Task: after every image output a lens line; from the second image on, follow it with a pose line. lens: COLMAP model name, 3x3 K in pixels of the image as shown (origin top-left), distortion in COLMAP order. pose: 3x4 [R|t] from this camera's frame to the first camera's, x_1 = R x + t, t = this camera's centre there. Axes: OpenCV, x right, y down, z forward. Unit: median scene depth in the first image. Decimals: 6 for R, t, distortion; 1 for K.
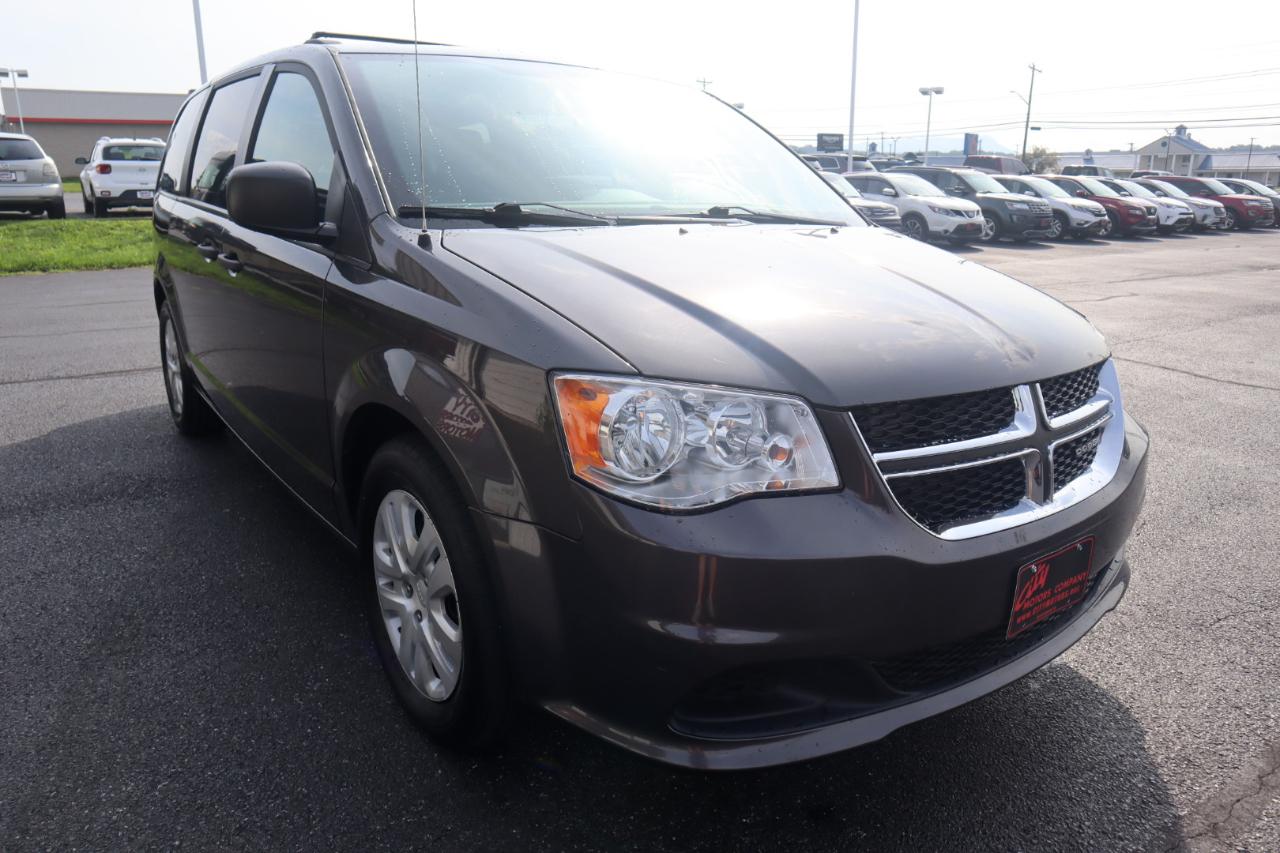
lens RADIAL K [[889.6, 0, 635.8], [0, 889.6, 420.3], [0, 0, 1]] dist [-0.124553, 0.072841]
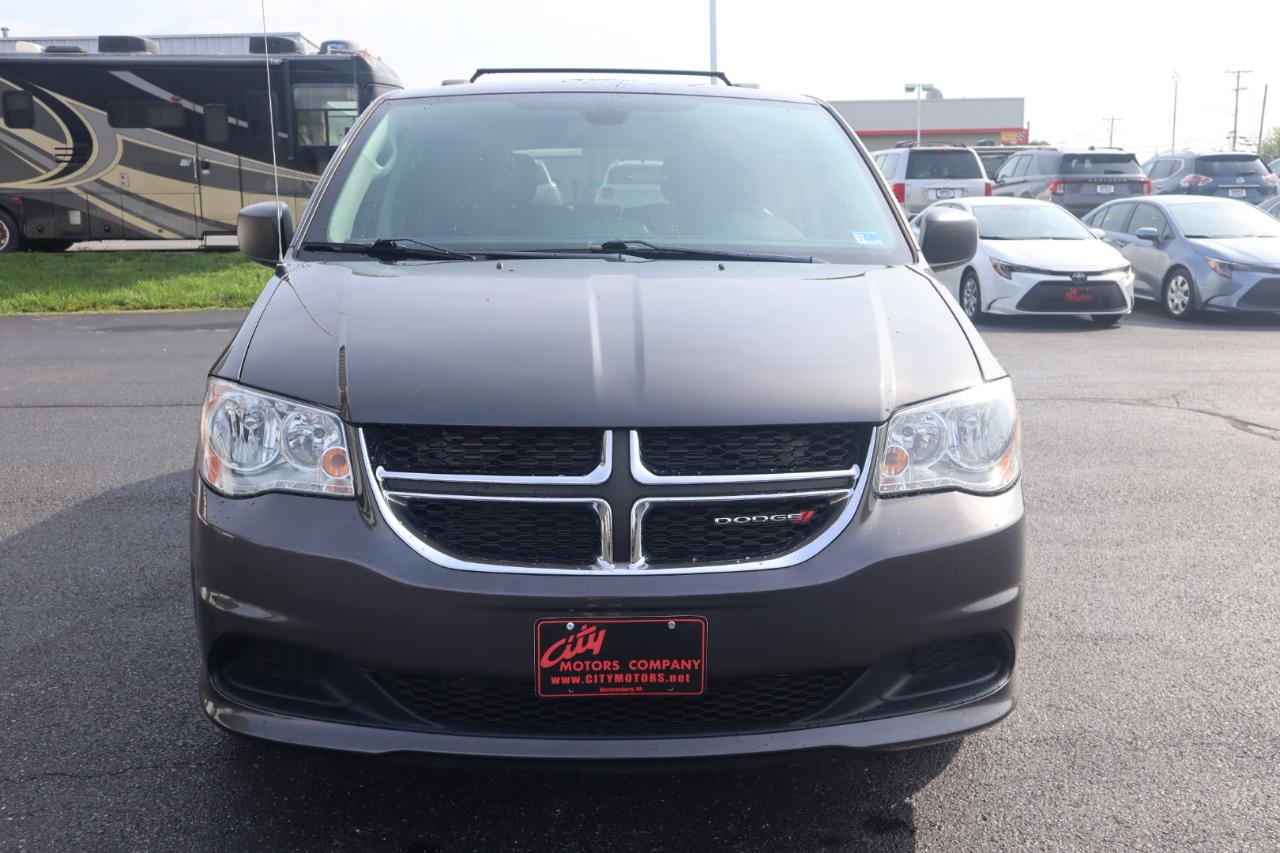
lens RADIAL K [[1158.8, 0, 640.0], [0, 1158.8, 426.5], [0, 0, 1]] dist [-0.062495, 0.103643]
pose [[0.829336, 0.086853, -0.551958, 0.985478], [-0.129434, 0.990838, -0.038568, -0.000537], [0.543551, 0.103428, 0.832979, -0.000626]]
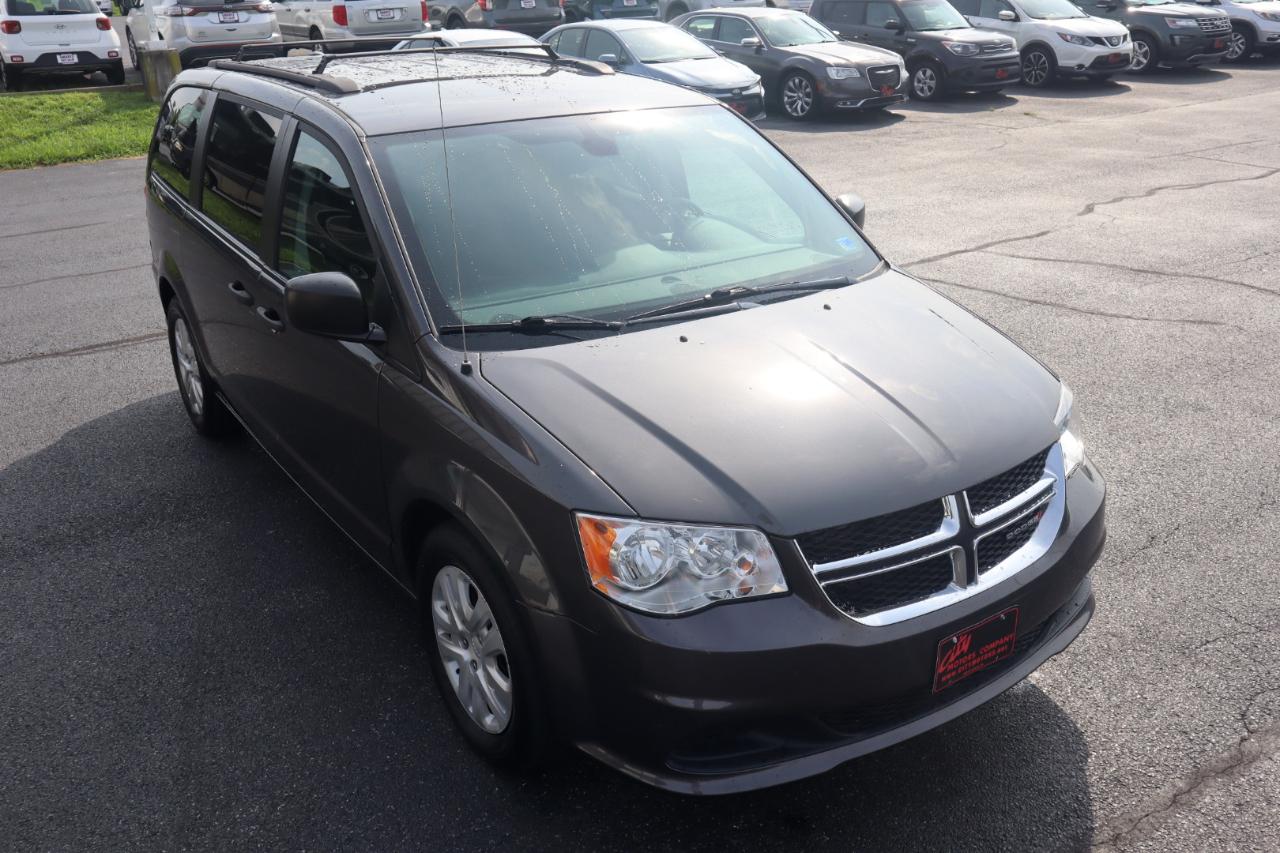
lens RADIAL K [[1126.0, 0, 640.0], [0, 1126.0, 426.5], [0, 0, 1]] dist [-0.067867, 0.097655]
pose [[0.998499, -0.022226, -0.050062, 0.071859], [0.027883, 0.992940, 0.115293, -0.287176], [0.047146, -0.116516, 0.992069, -0.516844]]
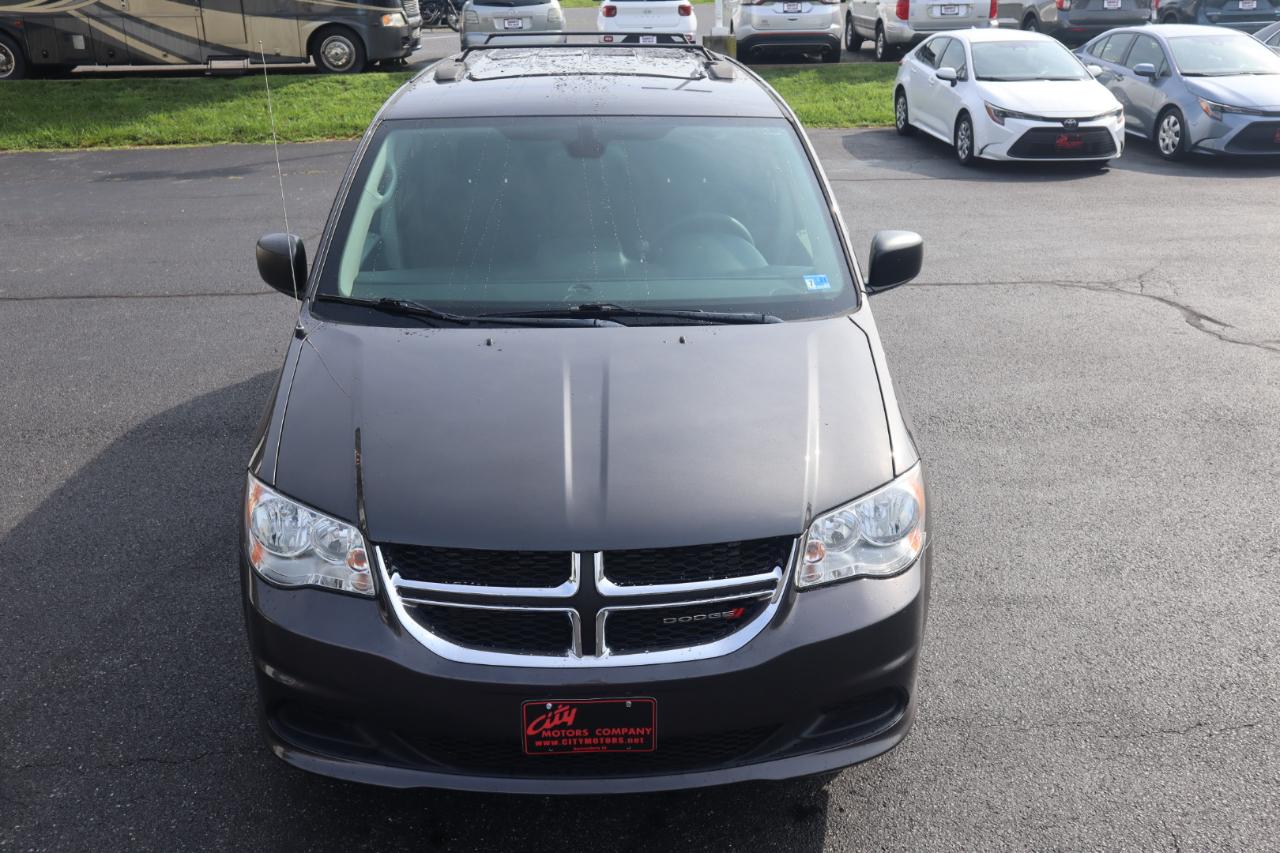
lens RADIAL K [[1126.0, 0, 640.0], [0, 1126.0, 426.5], [0, 0, 1]] dist [-0.067867, 0.097655]
pose [[0.825838, 0.184076, -0.533017, 1.087766], [-0.124327, 0.981397, 0.146294, -0.366075], [0.550031, -0.054547, 0.833361, -0.146842]]
